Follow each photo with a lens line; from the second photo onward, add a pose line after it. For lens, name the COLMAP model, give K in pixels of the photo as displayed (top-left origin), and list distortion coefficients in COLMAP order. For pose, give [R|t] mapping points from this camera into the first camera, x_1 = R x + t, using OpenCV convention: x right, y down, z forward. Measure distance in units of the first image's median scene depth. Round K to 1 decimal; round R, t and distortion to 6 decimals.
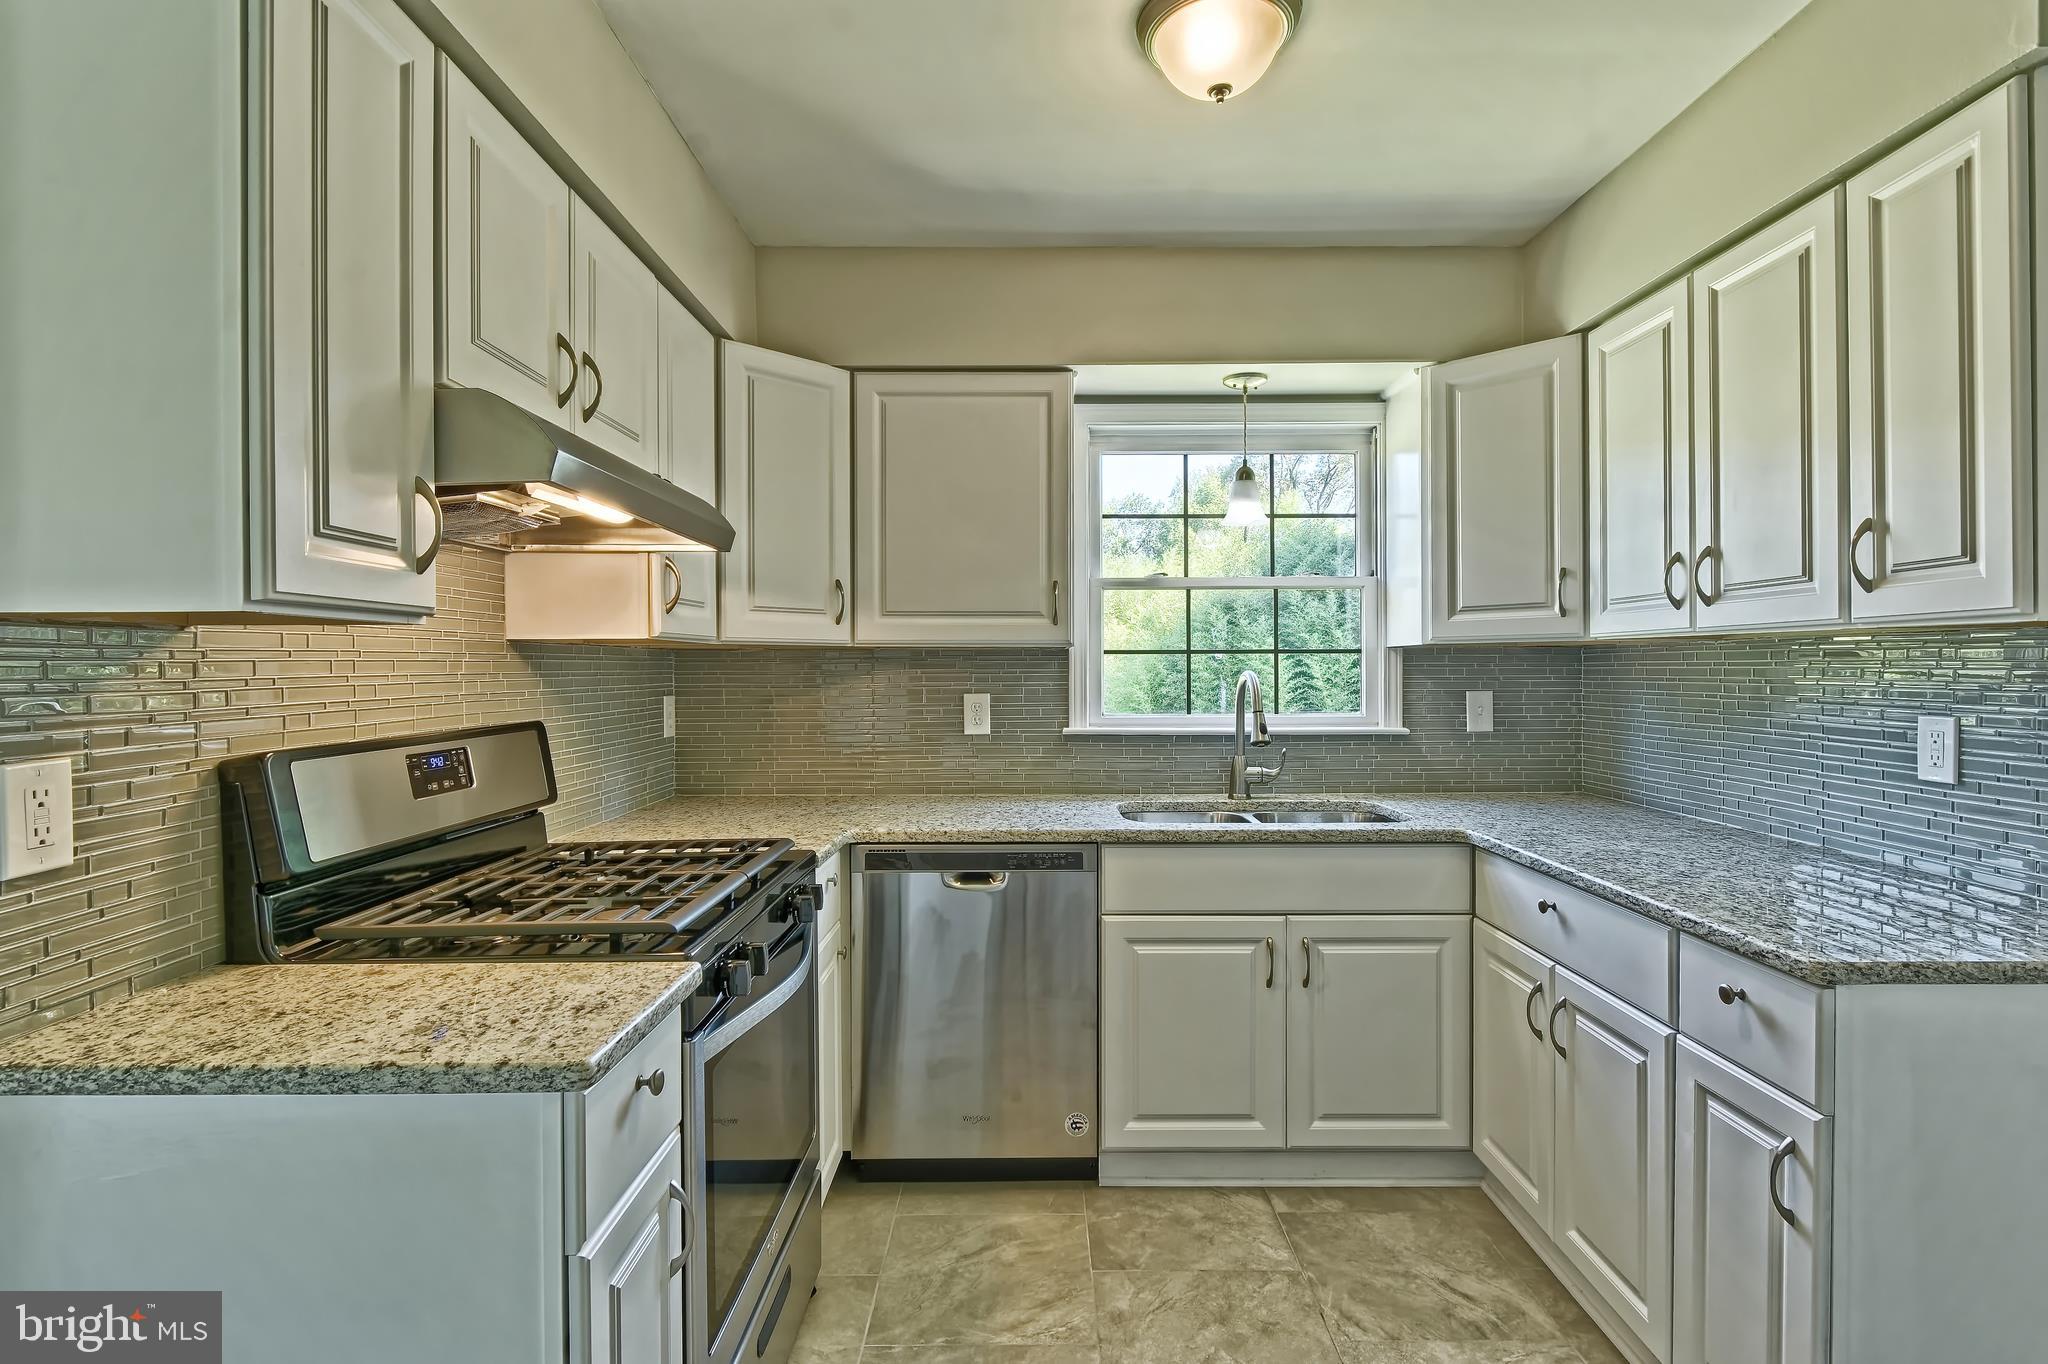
lens RADIAL K [[992.0, 0, 1024.0], [0, 992.0, 682.0], [0, 0, 1]] dist [0.000840, -0.001490]
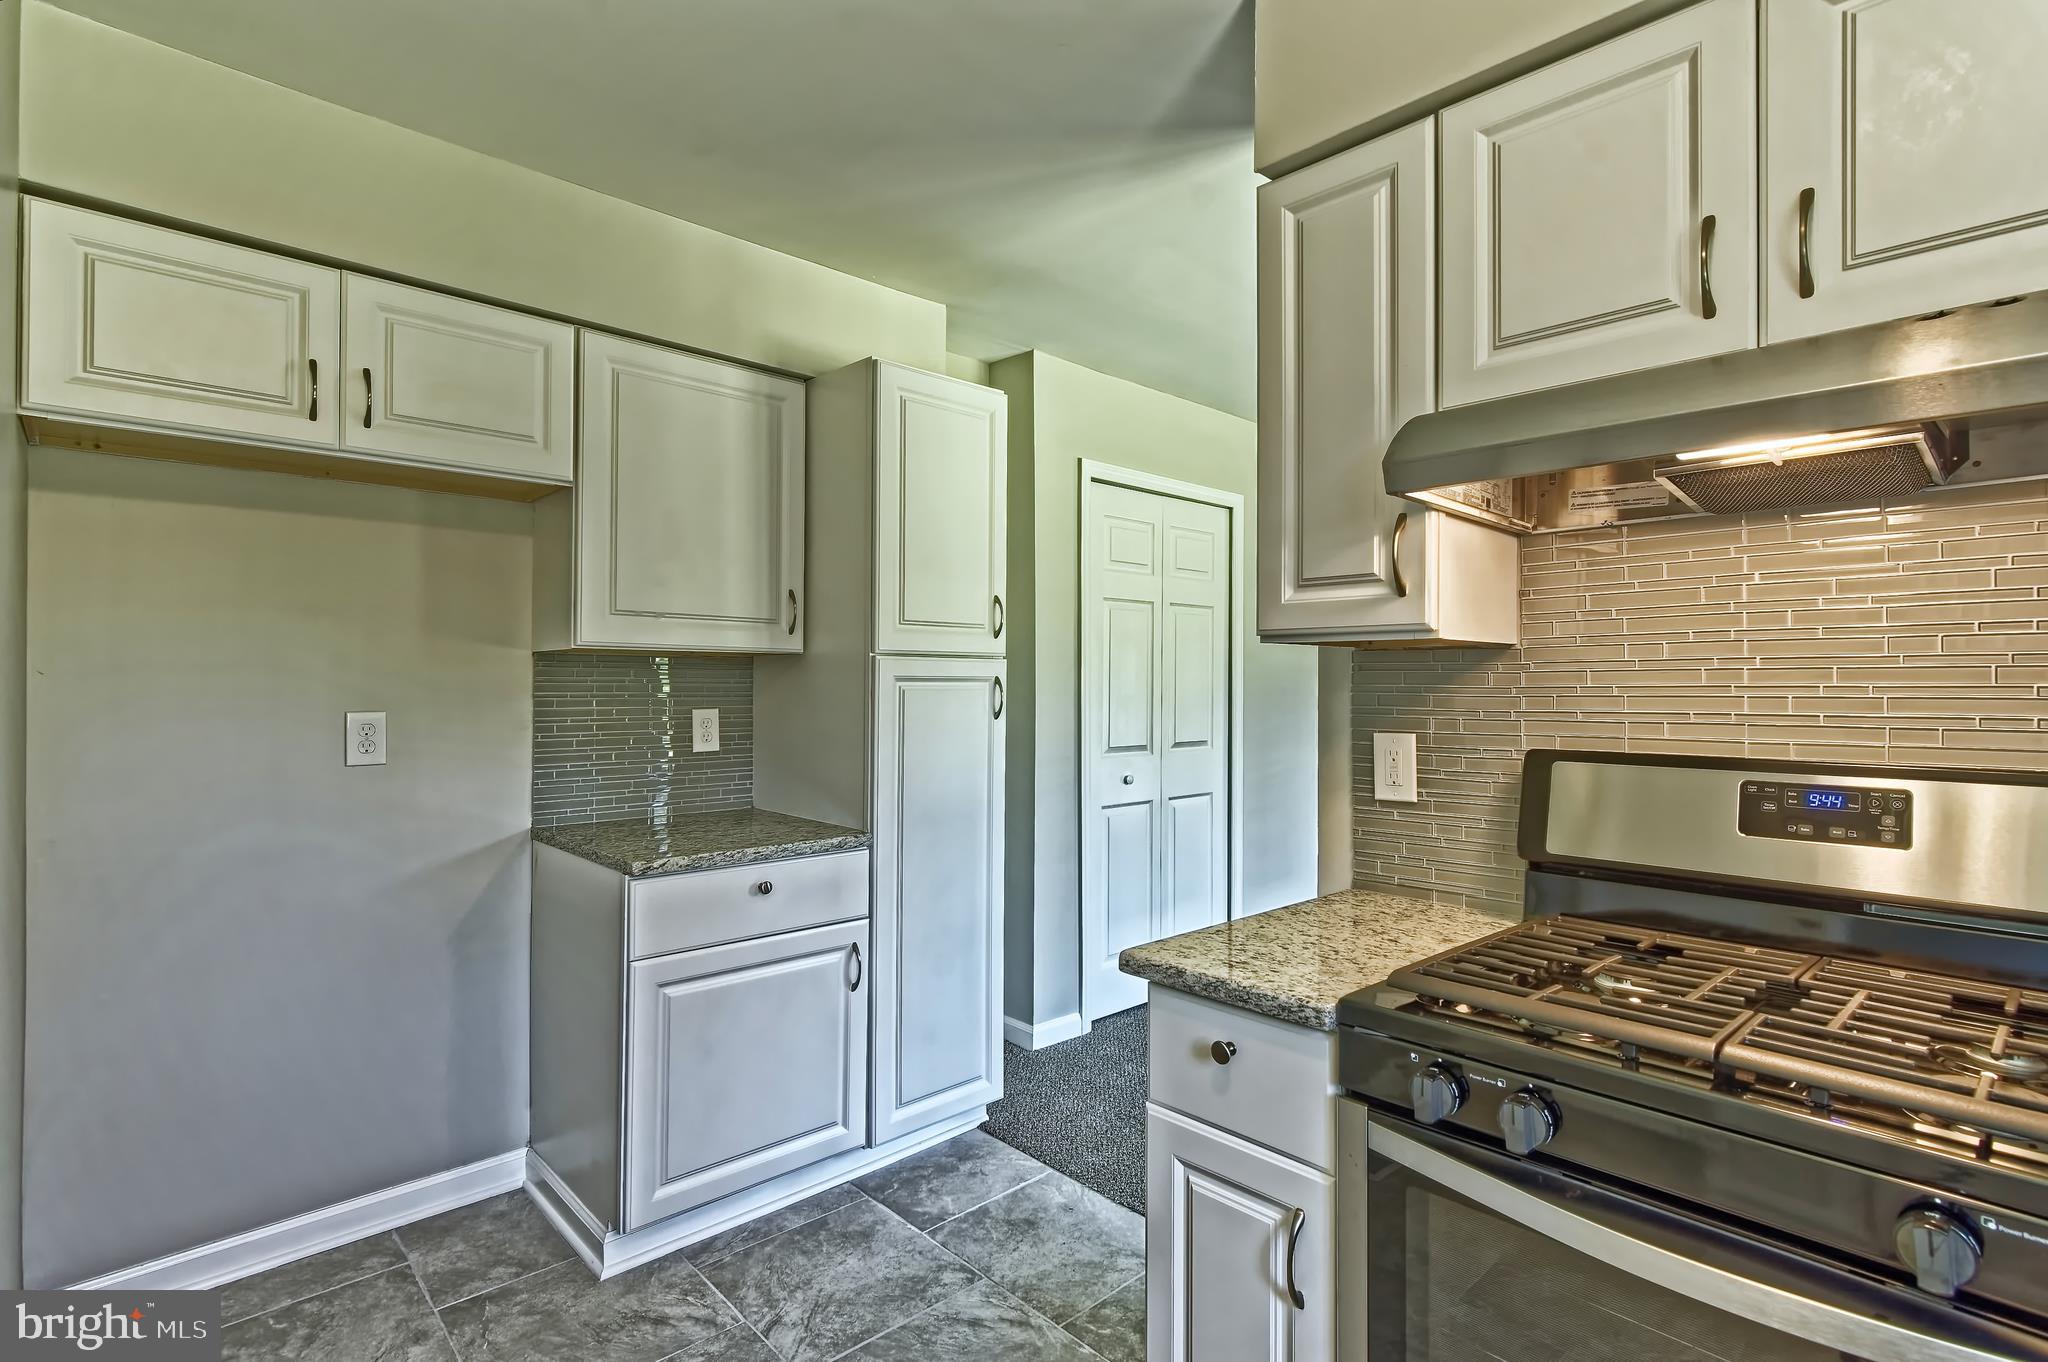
lens RADIAL K [[1107.6, 0, 1024.0], [0, 1107.6, 681.0], [0, 0, 1]] dist [0.003050, 0.000250]
pose [[-0.761883, -0.007583, -0.647670, 0.303957], [-0.014342, 0.999884, 0.005165, -0.002558], [0.647556, 0.013224, -0.761903, 0.935313]]
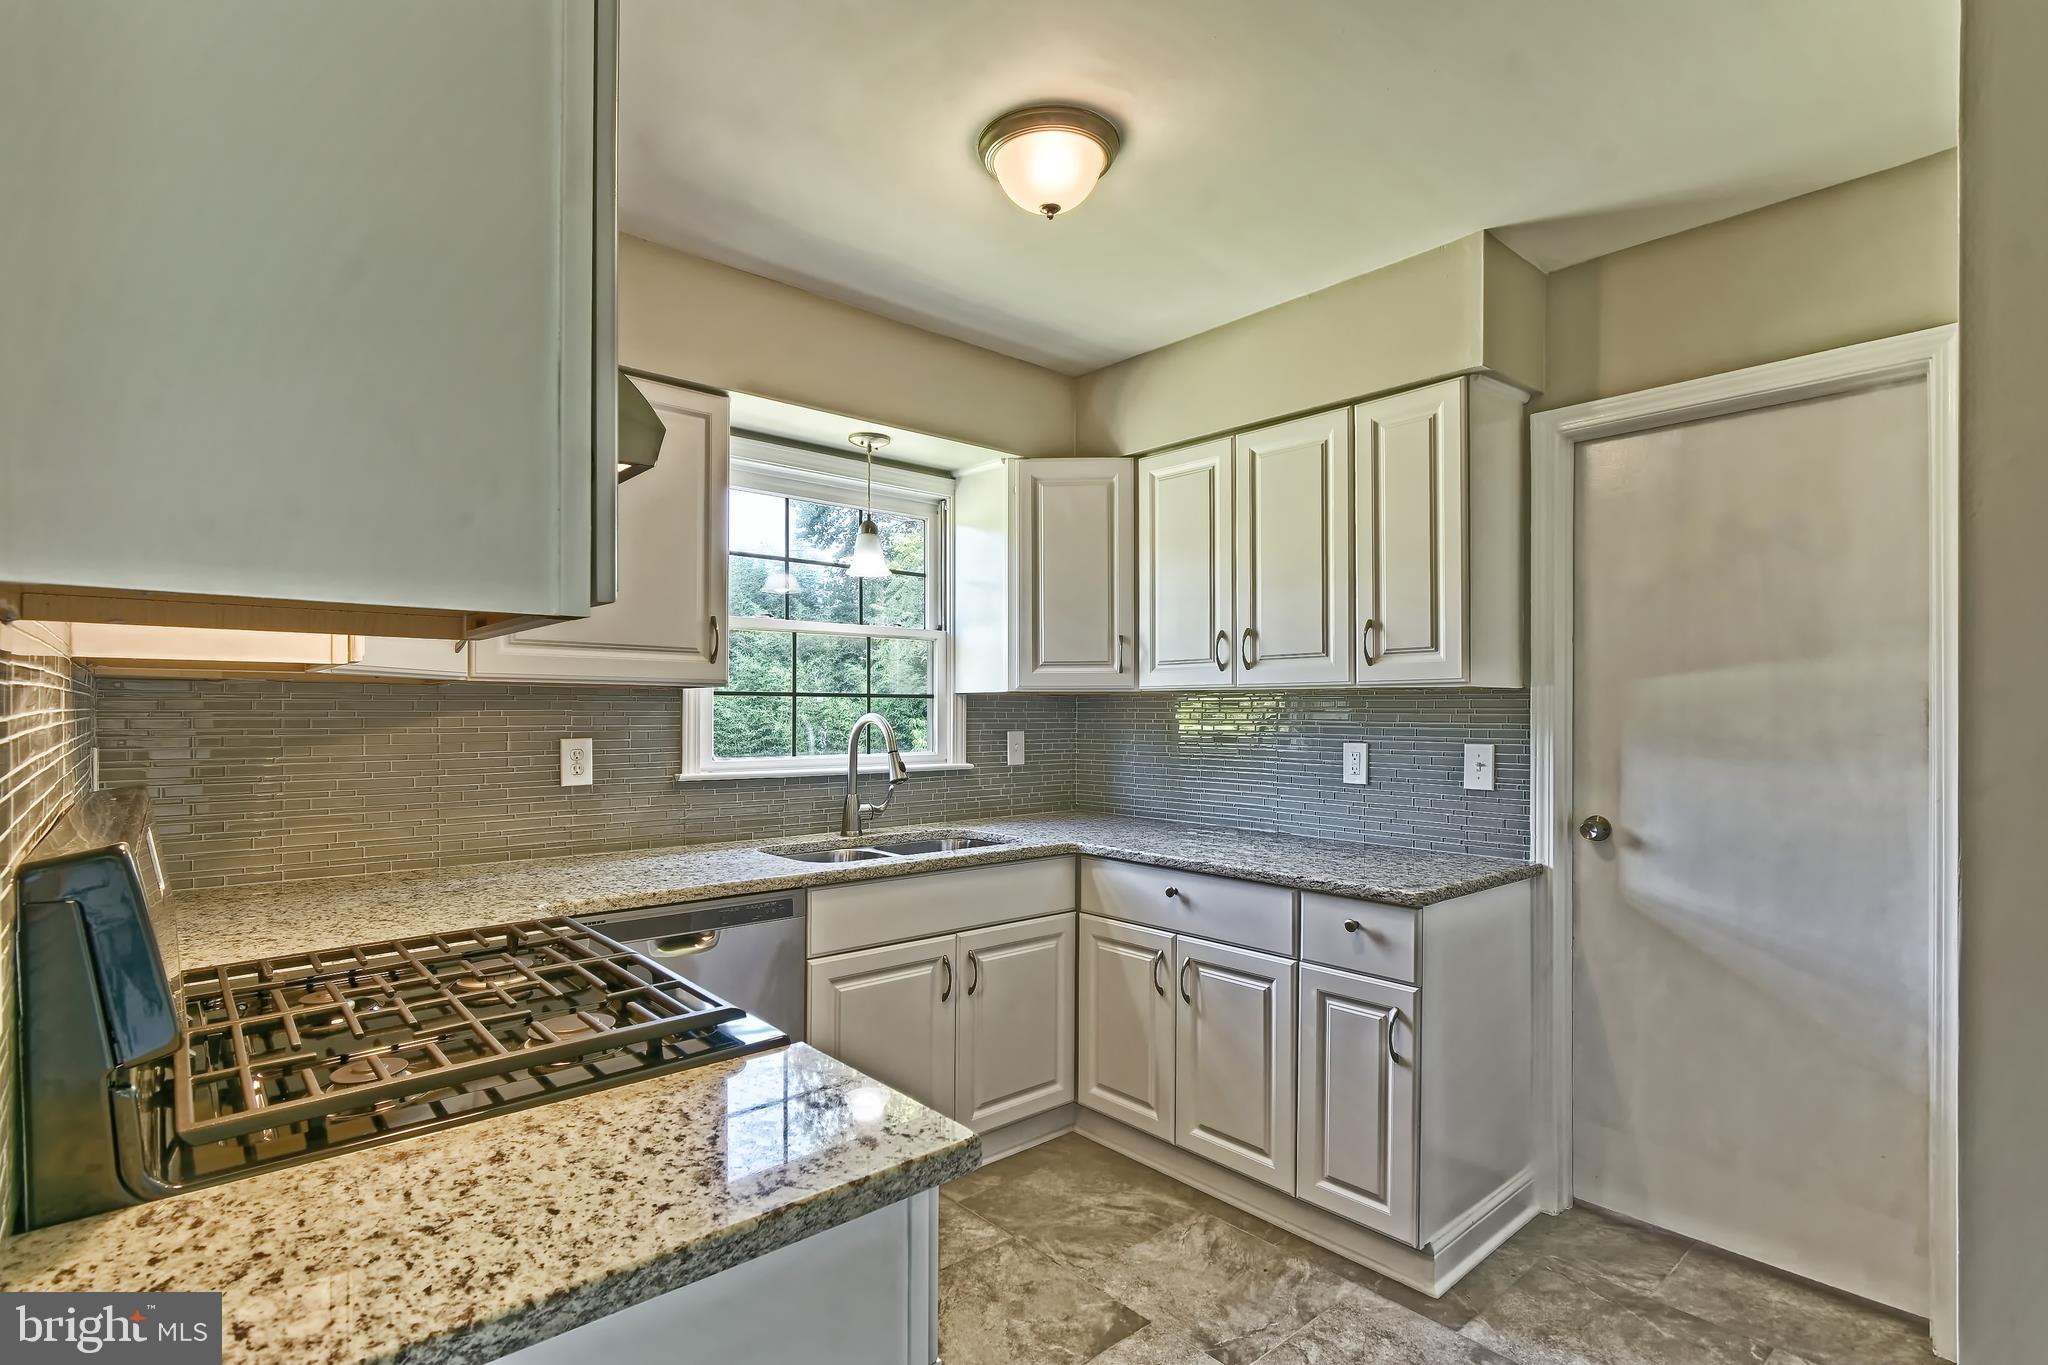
lens RADIAL K [[989.3, 0, 1024.3], [0, 989.3, 716.4], [0, 0, 1]] dist [0.000274, 0.000264]
pose [[0.749220, 0.002046, 0.662318, -0.451372], [0.004412, 0.999958, -0.008081, 0.001480], [-0.662306, 0.008977, 0.749180, 0.125398]]
